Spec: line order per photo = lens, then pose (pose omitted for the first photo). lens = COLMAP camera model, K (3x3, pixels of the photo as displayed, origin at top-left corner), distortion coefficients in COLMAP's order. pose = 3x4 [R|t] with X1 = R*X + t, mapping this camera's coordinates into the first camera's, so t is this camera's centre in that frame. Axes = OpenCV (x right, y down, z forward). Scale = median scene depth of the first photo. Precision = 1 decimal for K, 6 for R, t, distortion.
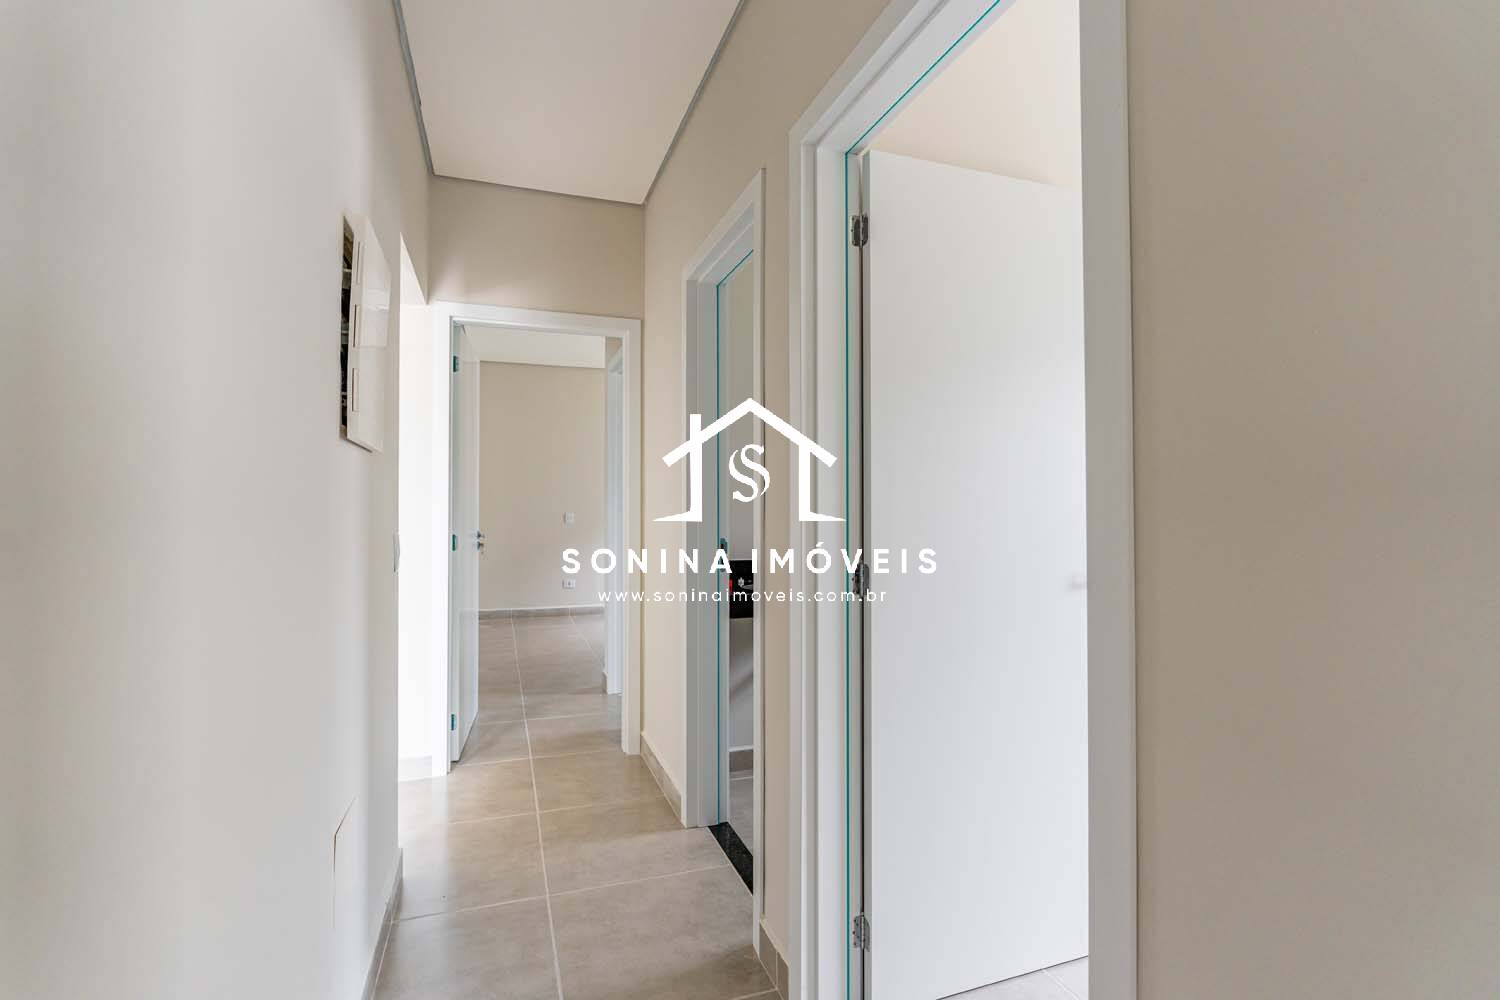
lens RADIAL K [[650.5, 0, 750.0], [0, 650.5, 500.0], [0, 0, 1]] dist [0.004170, 0.000173]
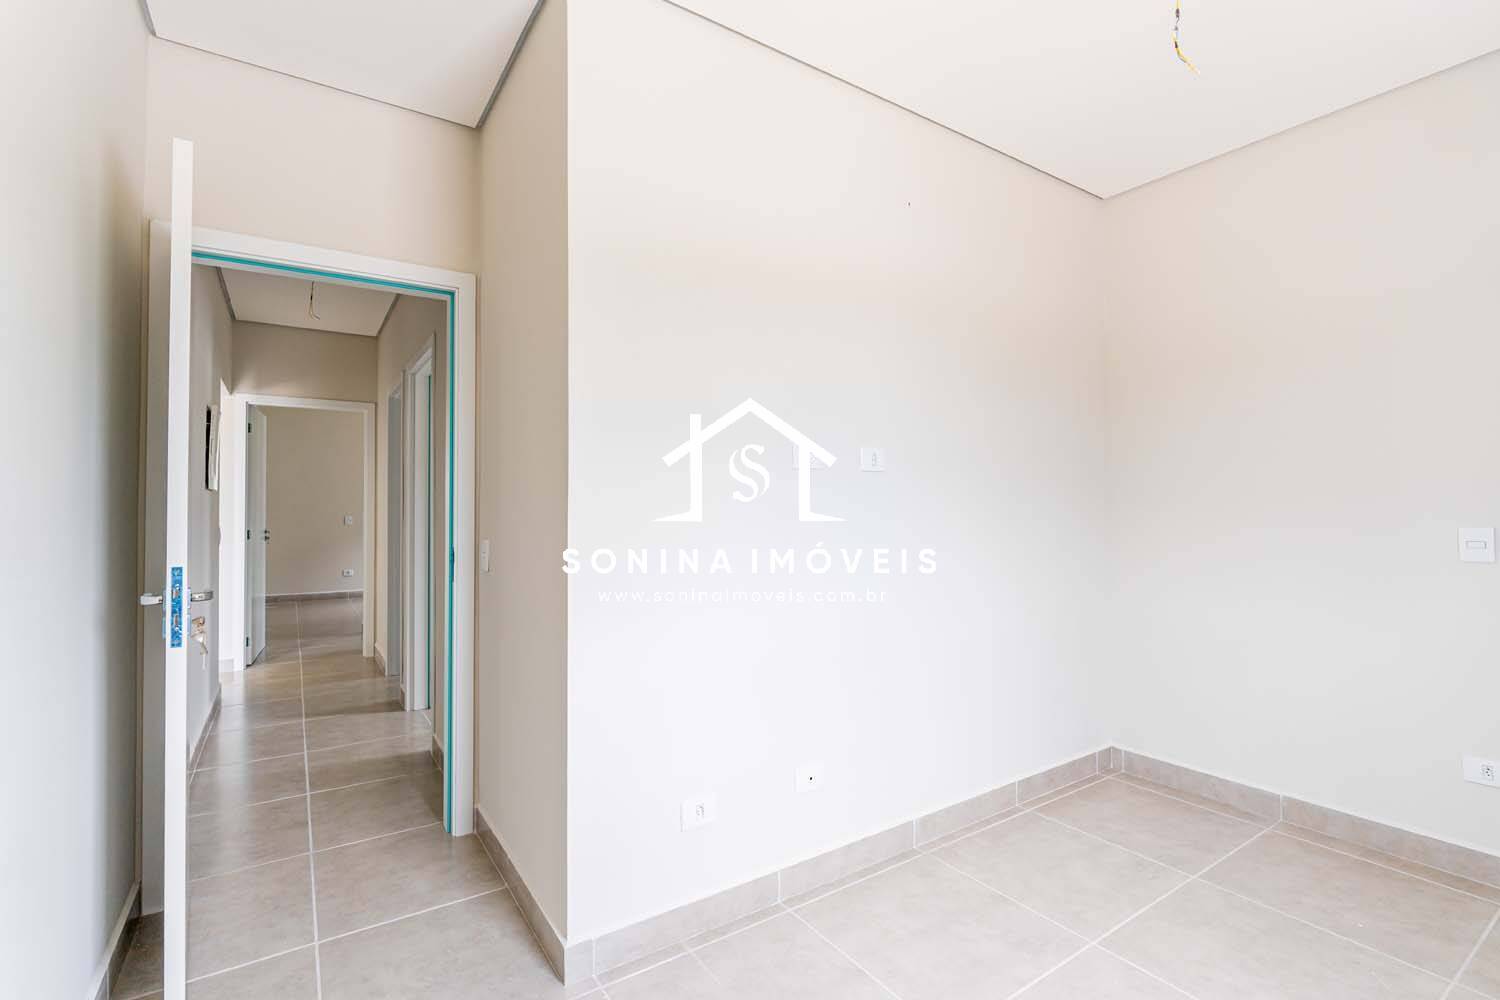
lens RADIAL K [[650.5, 0, 750.0], [0, 650.5, 500.0], [0, 0, 1]] dist [0.004170, 0.000173]
pose [[0.970649, -0.000161, 0.240499, 0.393950], [0.000967, 0.999994, -0.003231, -0.017138], [-0.240497, 0.003369, 0.970644, -0.938414]]
